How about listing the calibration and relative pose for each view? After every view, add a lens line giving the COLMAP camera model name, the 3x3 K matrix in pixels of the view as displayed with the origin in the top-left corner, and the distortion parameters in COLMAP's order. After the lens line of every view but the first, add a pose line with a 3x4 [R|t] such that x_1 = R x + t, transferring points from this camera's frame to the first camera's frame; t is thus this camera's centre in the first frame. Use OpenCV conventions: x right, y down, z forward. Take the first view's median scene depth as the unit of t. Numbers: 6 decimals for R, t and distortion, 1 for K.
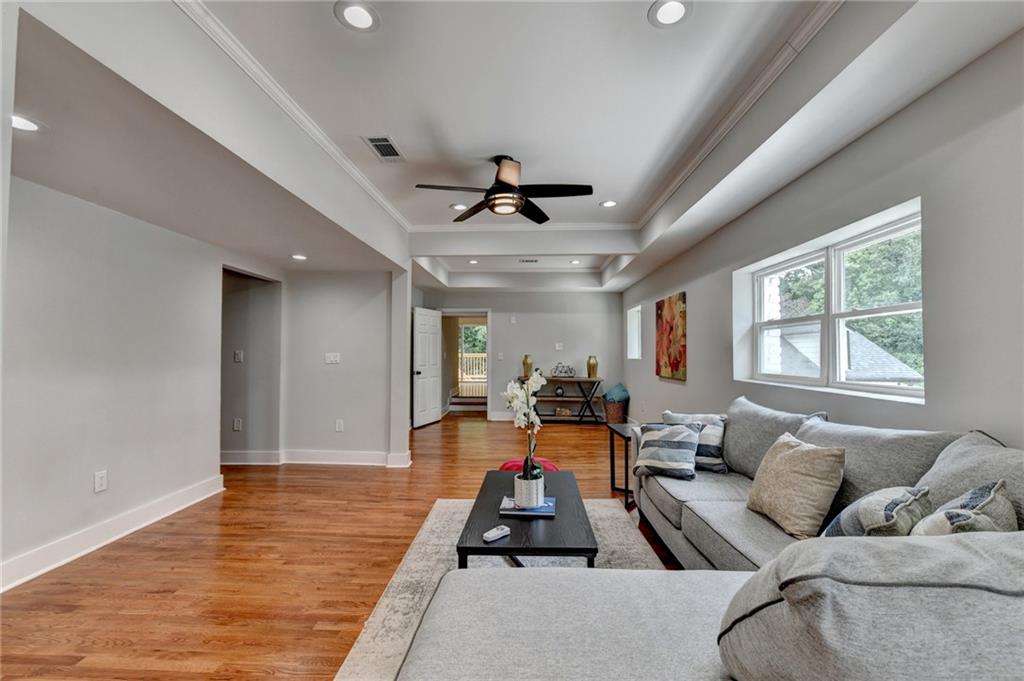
lens RADIAL K [[441.7, 0, 513.9], [0, 441.7, 343.5], [0, 0, 1]] dist [-0.016052, -0.000137]
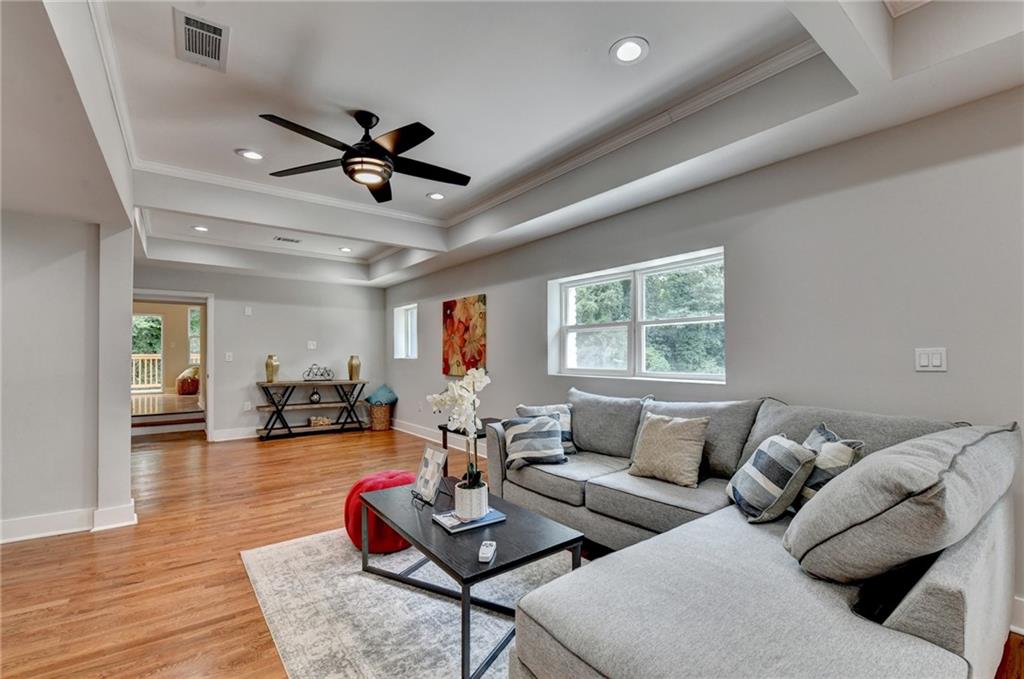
lens RADIAL K [[447.1, 0, 535.1], [0, 447.1, 350.7], [0, 0, 1]] dist [-0.013237, -0.000181]
pose [[0.753097, 0.002044, 0.657906, -0.298469], [-0.011662, 0.999880, 0.010243, 0.007683], [-0.657806, -0.015387, 0.753030, 0.138688]]
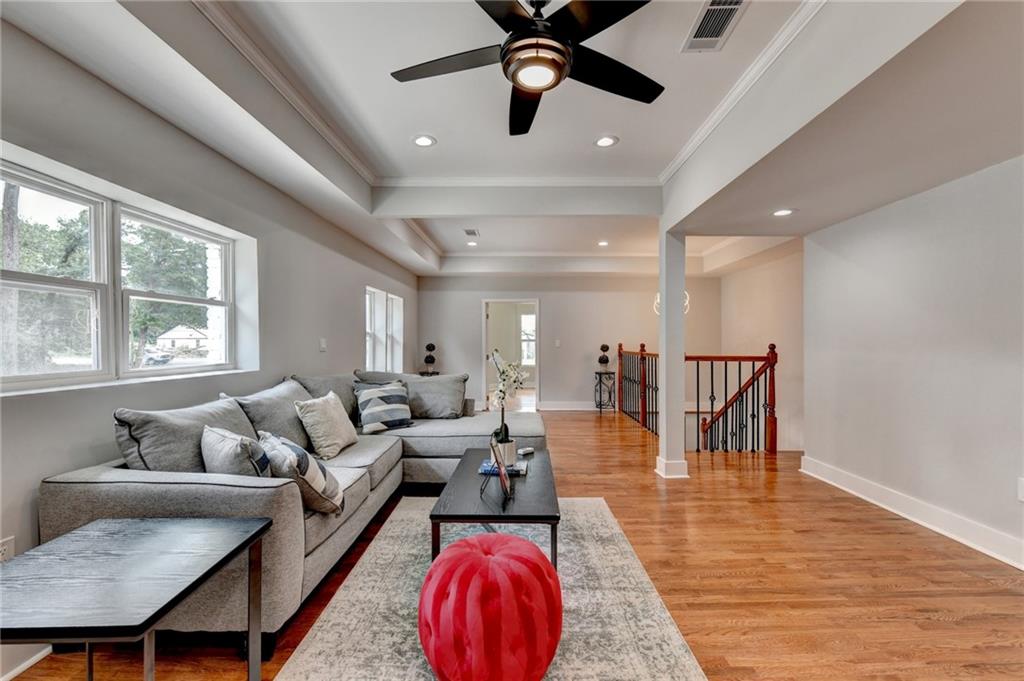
lens RADIAL K [[422.5, 0, 535.9], [0, 422.5, 339.9], [0, 0, 1]] dist [-0.013597, 0.000187]
pose [[-0.997898, 0.003202, -0.064723, 0.014202], [0.005117, 0.999553, -0.029447, 0.040169], [0.064600, -0.029716, -0.997469, 1.356241]]
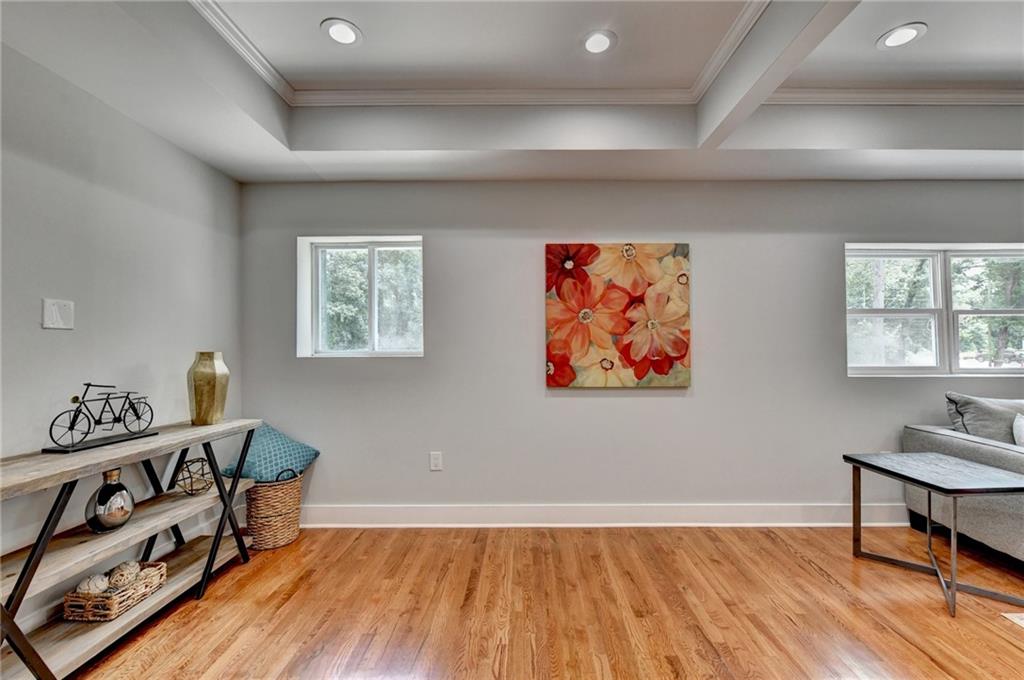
lens RADIAL K [[442.4, 0, 511.6], [0, 442.4, 335.7], [0, 0, 1]] dist [0.001077, 0.000418]
pose [[-0.039765, 0.021509, 0.998978, -0.287248], [-0.023242, 0.999478, -0.022445, 0.039440], [-0.998939, -0.024111, -0.039245, 1.646320]]
